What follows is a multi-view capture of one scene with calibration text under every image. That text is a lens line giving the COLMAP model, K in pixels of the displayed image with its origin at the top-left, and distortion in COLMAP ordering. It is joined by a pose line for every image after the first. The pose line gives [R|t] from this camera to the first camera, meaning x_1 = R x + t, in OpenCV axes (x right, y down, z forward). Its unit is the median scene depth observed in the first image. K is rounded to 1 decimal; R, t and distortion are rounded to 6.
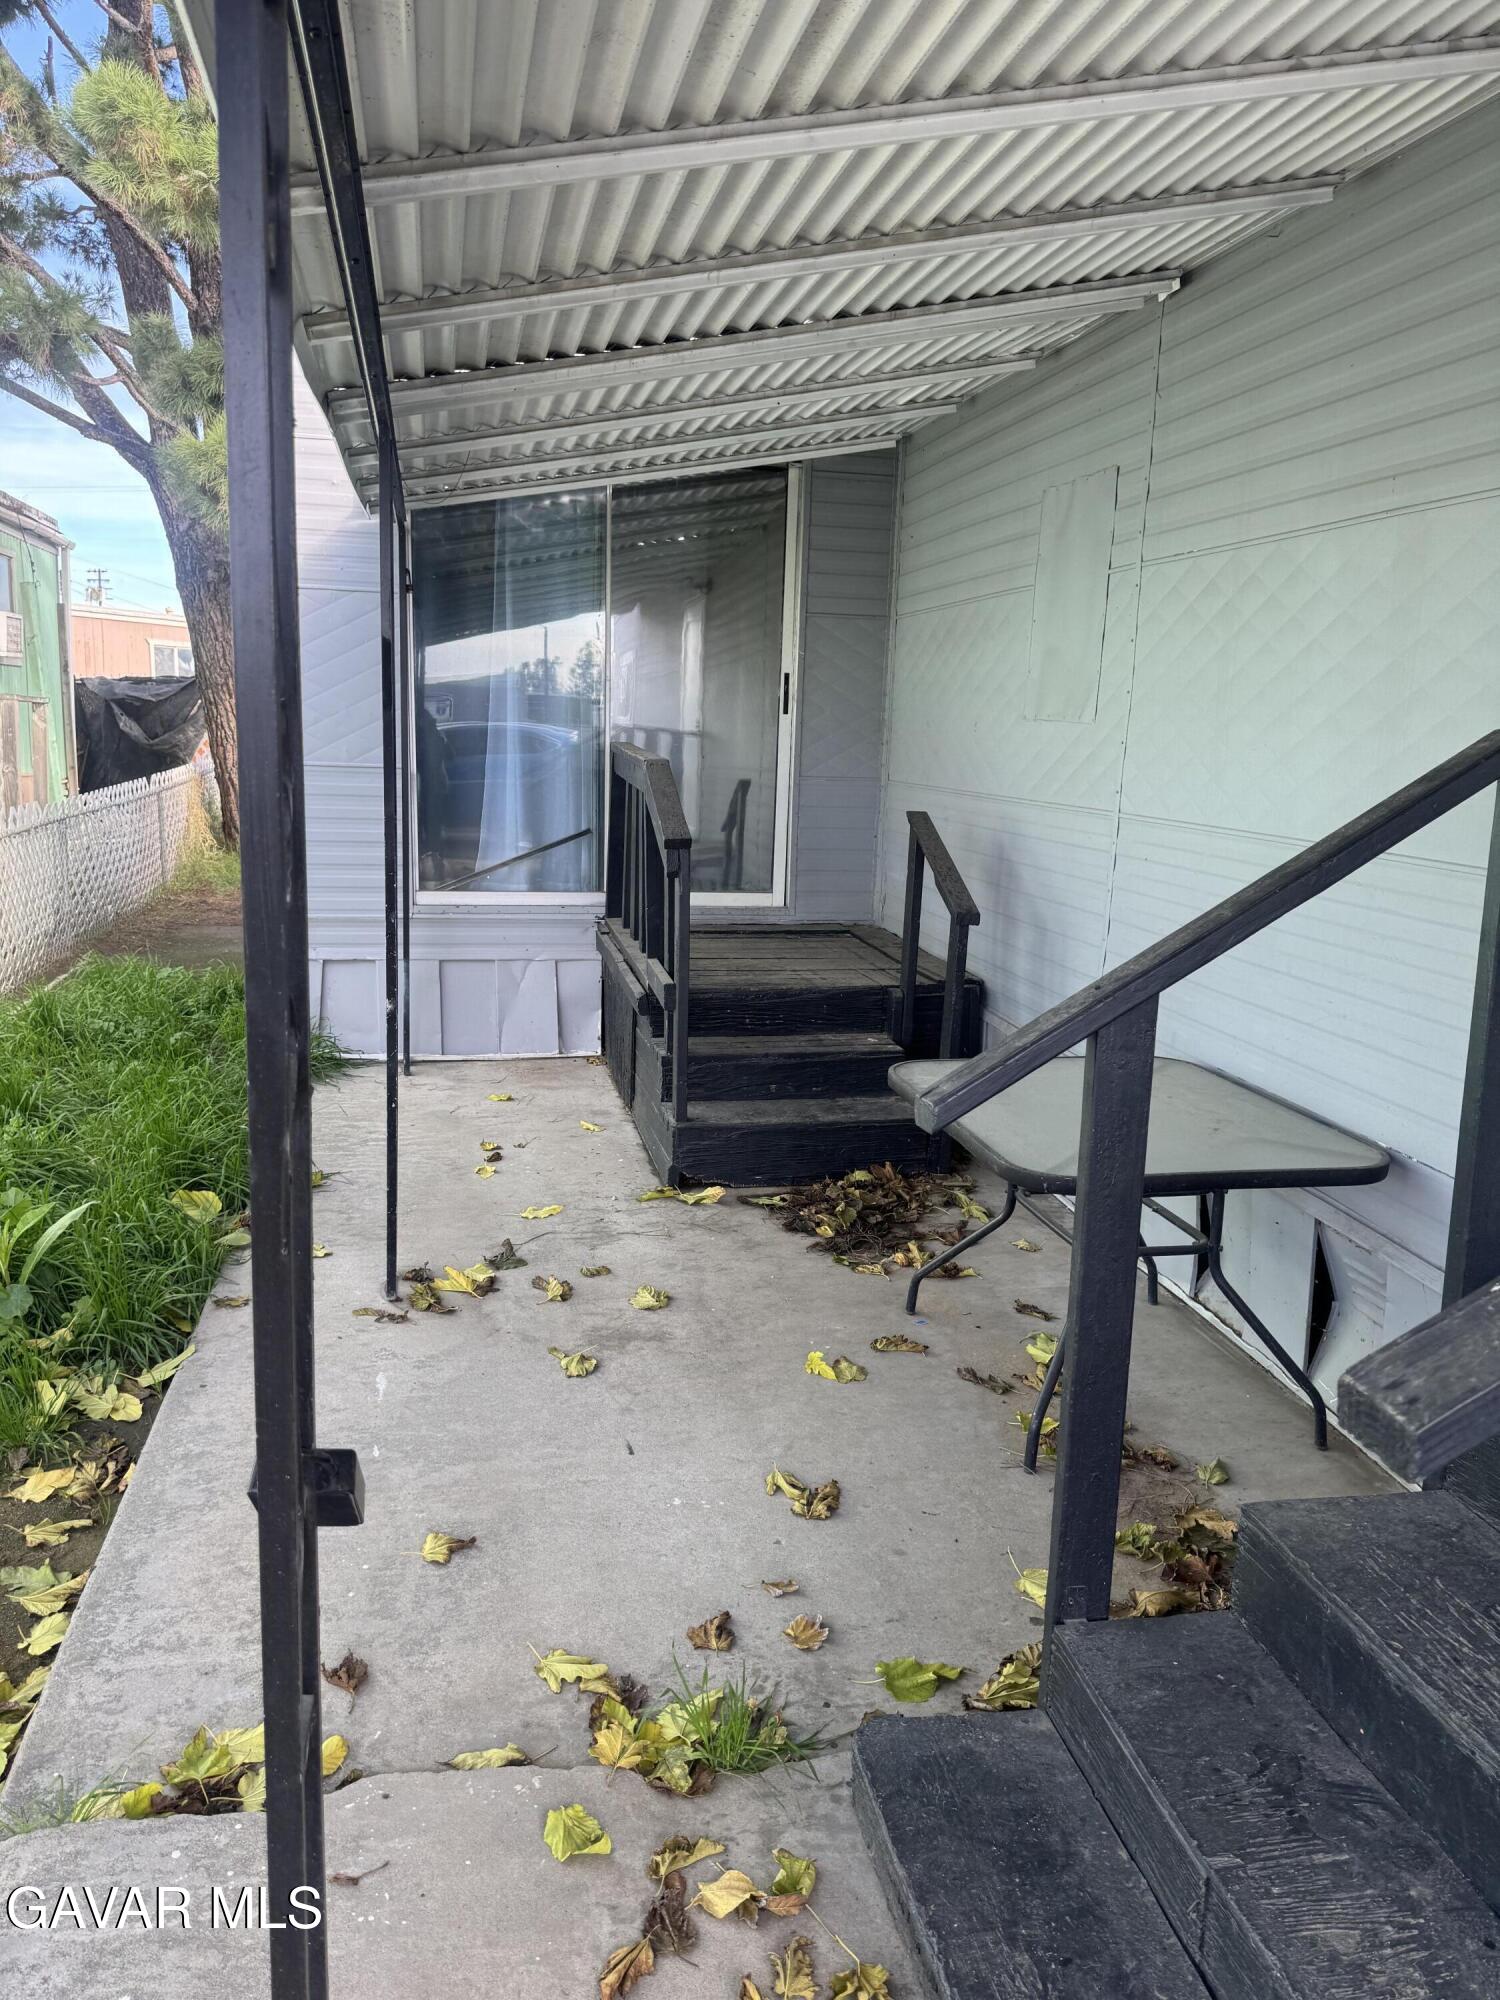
lens RADIAL K [[1413.9, 0, 757.6], [0, 1413.9, 1007.8], [0, 0, 1]] dist [0.046944, -0.062996]
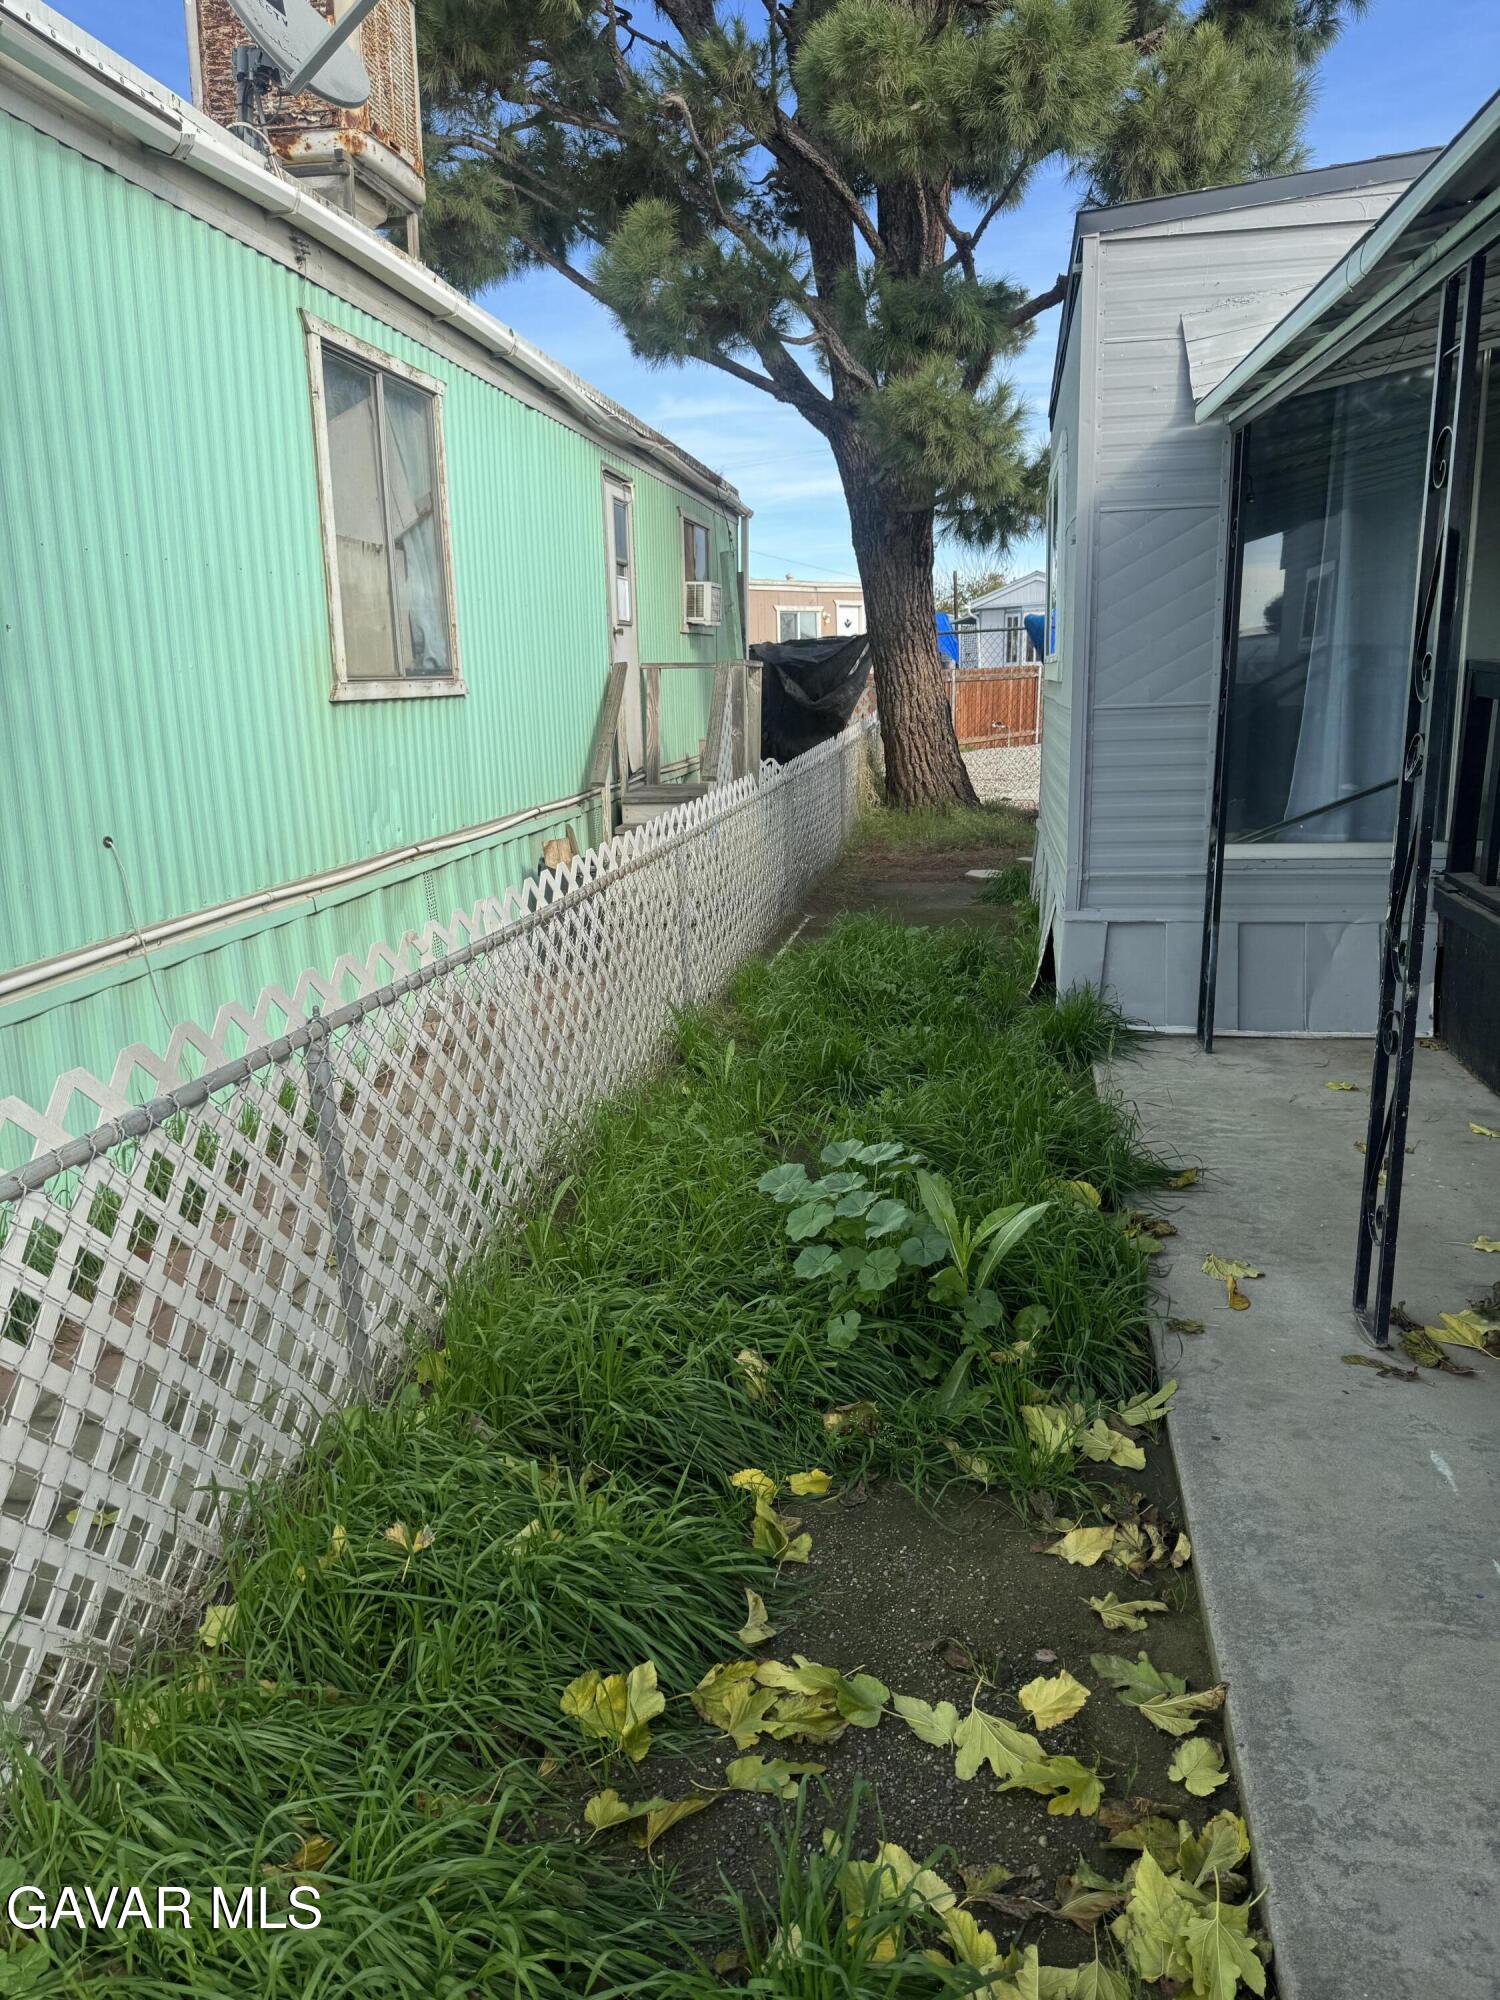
lens RADIAL K [[1413.9, 0, 744.6], [0, 1413.9, 1006.3], [0, 0, 1]] dist [0.046944, -0.062996]
pose [[0.925911, 0.035901, -0.376032, -0.187950], [-0.023763, 0.999038, 0.036869, -0.007988], [0.376994, -0.025202, 0.925873, 0.066898]]
